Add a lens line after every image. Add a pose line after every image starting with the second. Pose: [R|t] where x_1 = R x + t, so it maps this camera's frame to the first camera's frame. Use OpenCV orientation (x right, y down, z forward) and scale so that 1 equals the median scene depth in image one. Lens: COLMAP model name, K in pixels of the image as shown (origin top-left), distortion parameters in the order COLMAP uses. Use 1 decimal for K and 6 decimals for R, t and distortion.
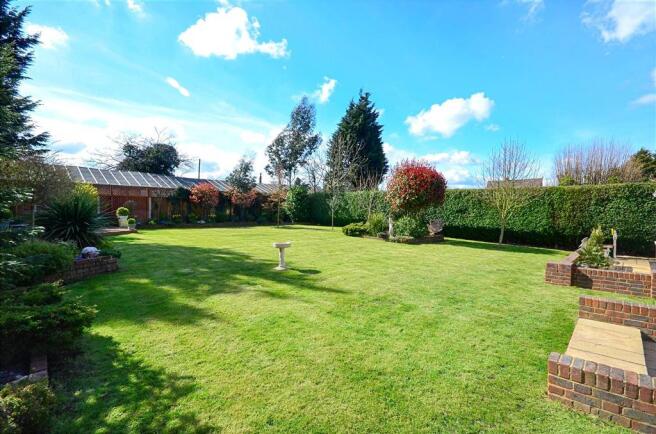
lens RADIAL K [[300.8, 0, 328.0], [0, 300.8, 217.0], [0, 0, 1]] dist [0.001091, -0.005647]
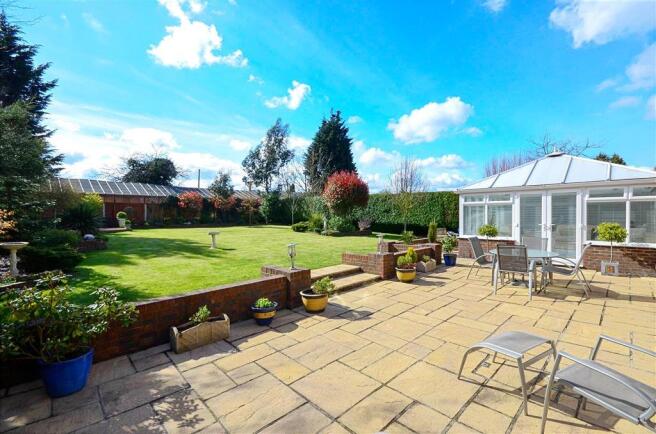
lens RADIAL K [[289.1, 0, 328.0], [0, 289.1, 217.0], [0, 0, 1]] dist [-0.000738, -0.000149]
pose [[0.999812, -0.013469, -0.013983, 0.154035], [0.013276, 0.999816, -0.013814, 0.013315], [0.014166, 0.013626, 0.999807, -0.158419]]
